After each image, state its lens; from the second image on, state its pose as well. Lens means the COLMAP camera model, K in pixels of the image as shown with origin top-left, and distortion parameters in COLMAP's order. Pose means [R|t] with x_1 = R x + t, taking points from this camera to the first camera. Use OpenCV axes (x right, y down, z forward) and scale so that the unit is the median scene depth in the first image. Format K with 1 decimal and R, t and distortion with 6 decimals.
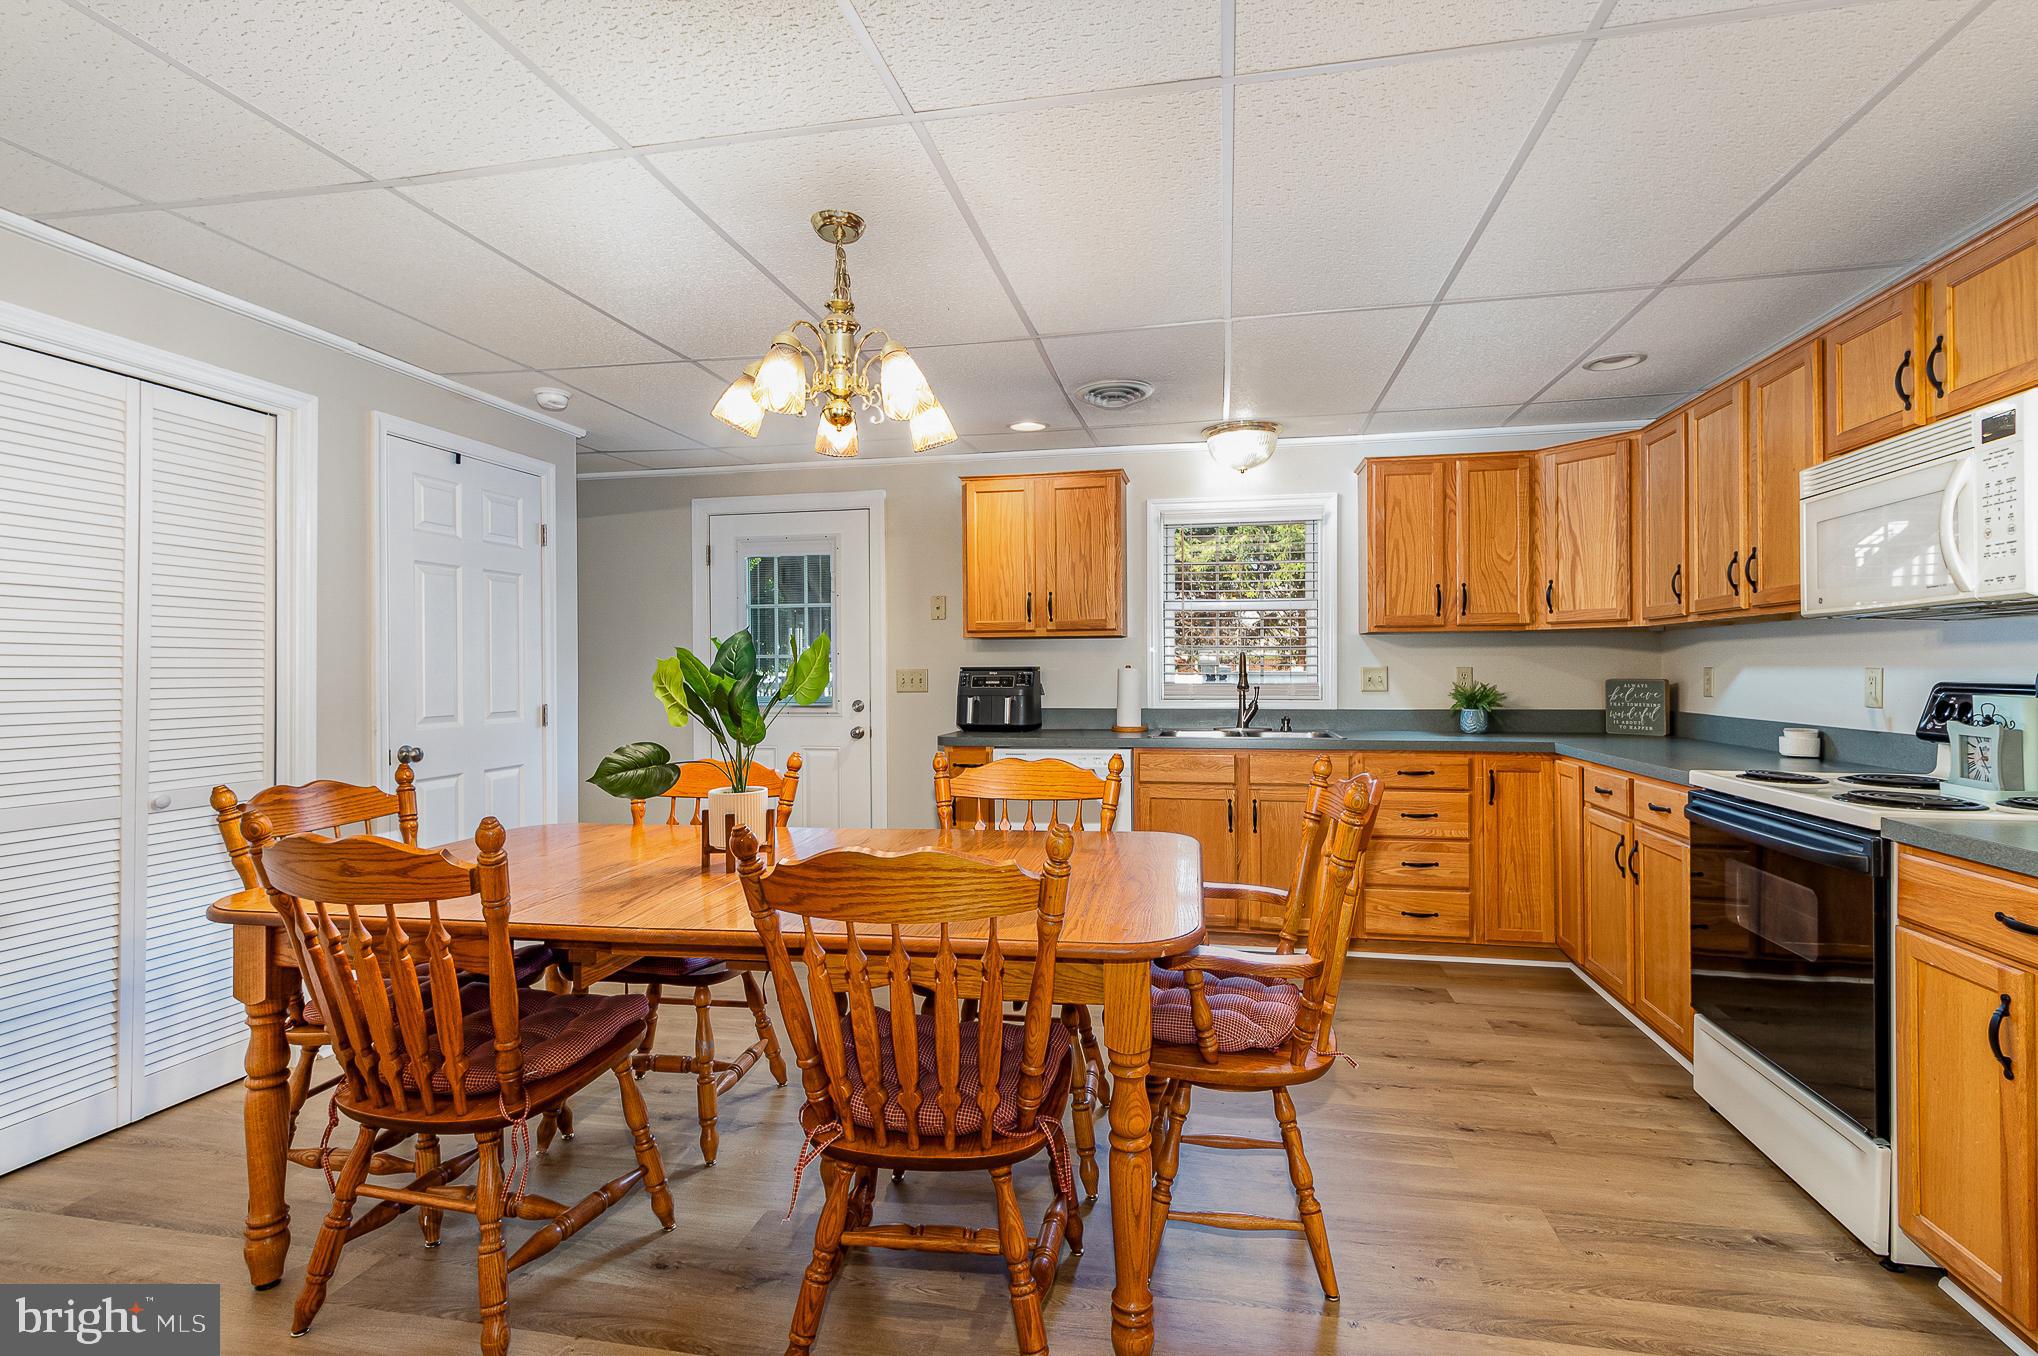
lens RADIAL K [[963.7, 0, 1032.8], [0, 963.7, 666.6], [0, 0, 1]] dist [0.001040, -0.000183]
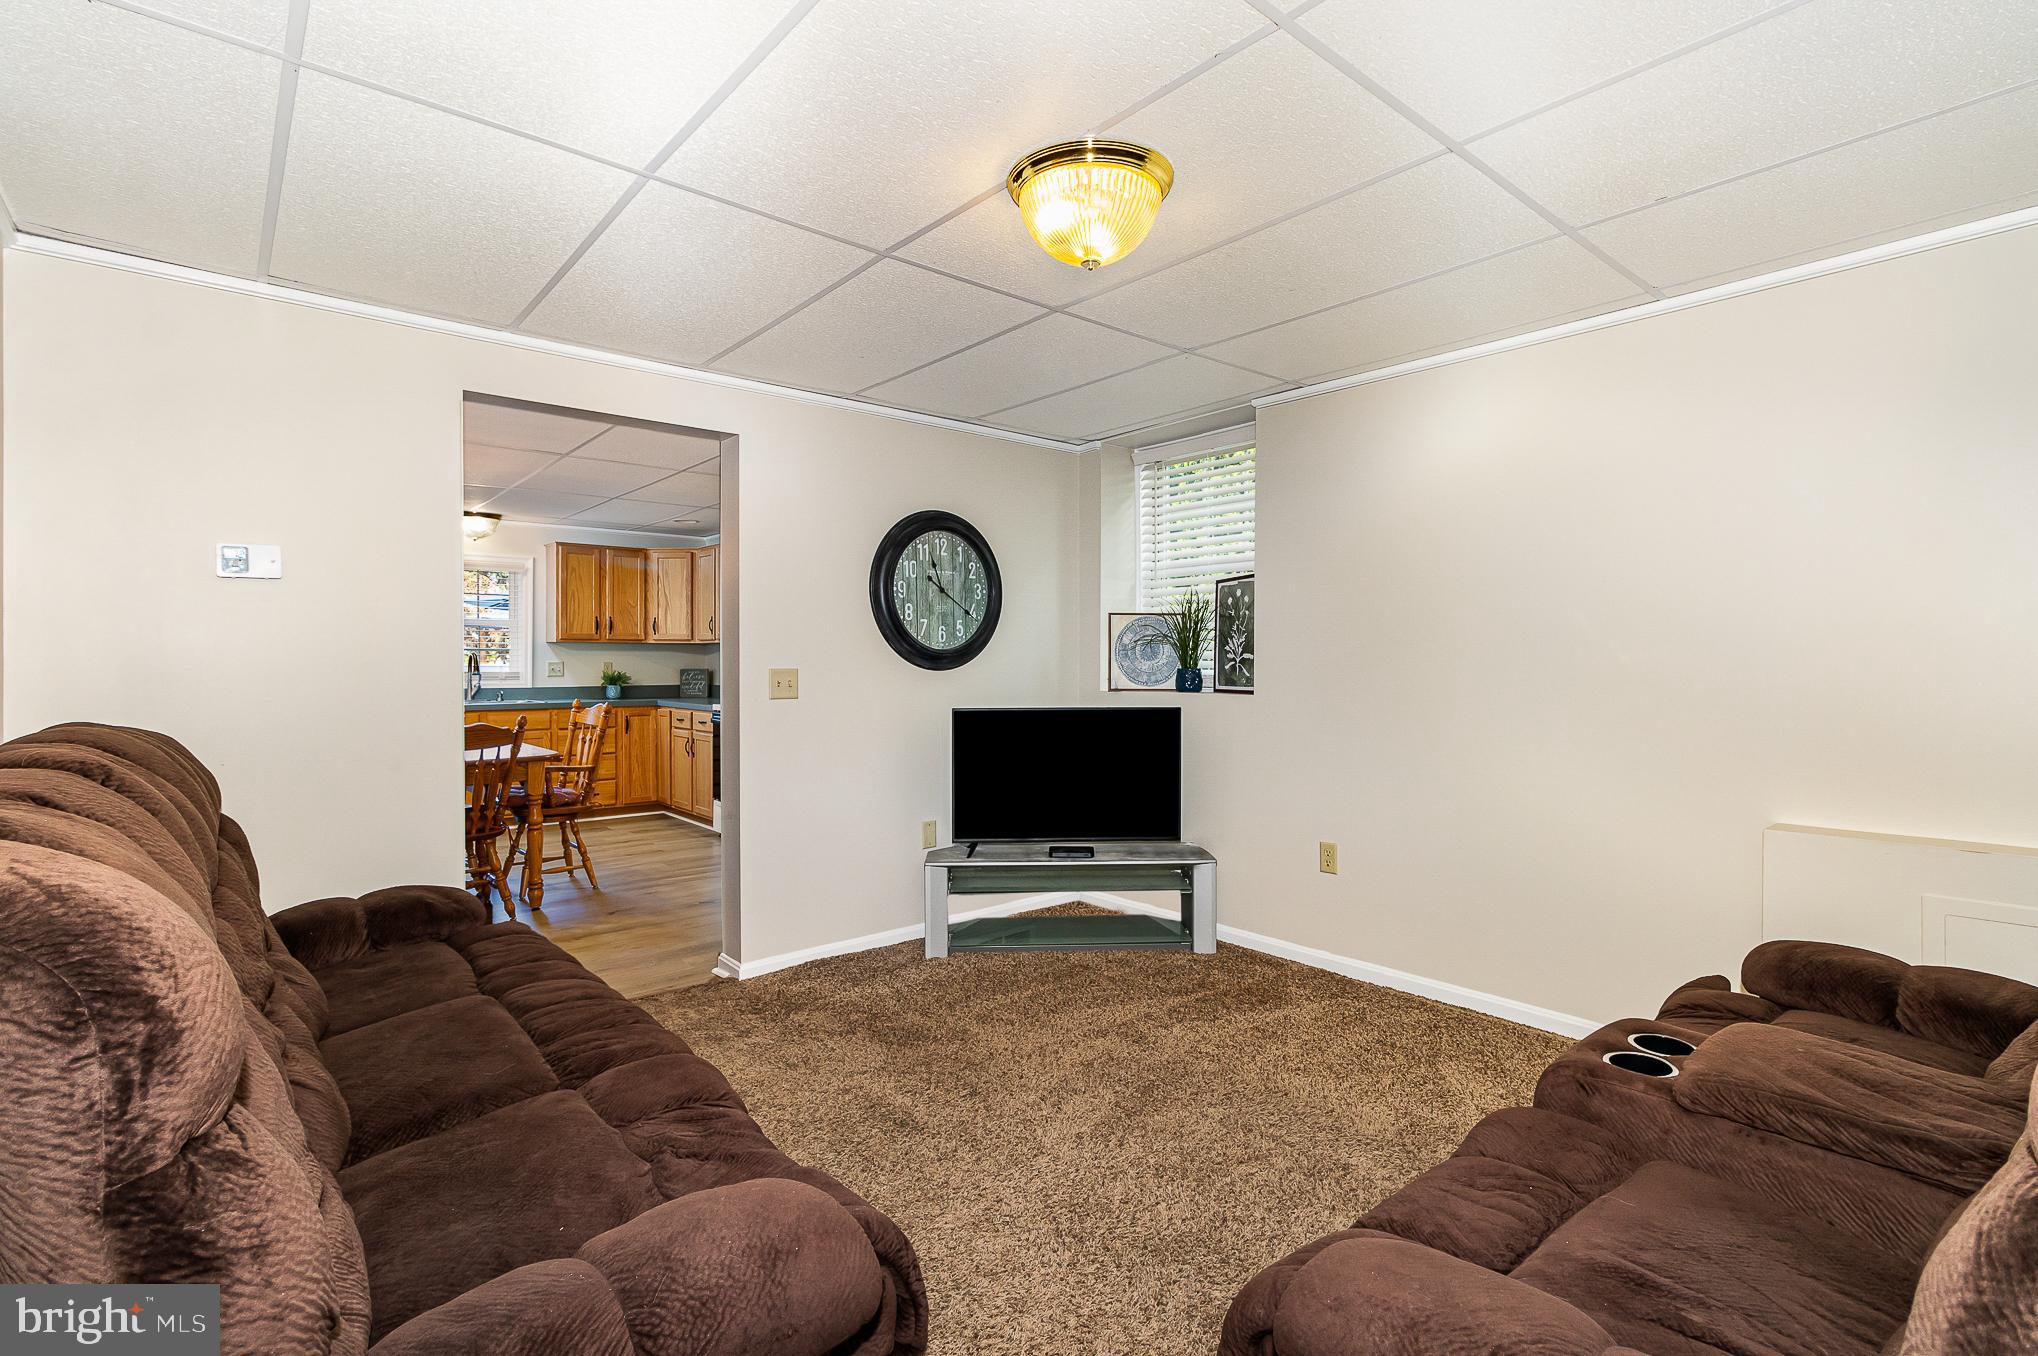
lens RADIAL K [[963.7, 0, 1028.9], [0, 963.7, 667.3], [0, 0, 1]] dist [0.001040, -0.000183]
pose [[0.628717, 0.000784, 0.777634, -0.483416], [-0.006492, 0.999970, 0.004241, -0.002909], [-0.777607, -0.007715, 0.628703, -0.781409]]
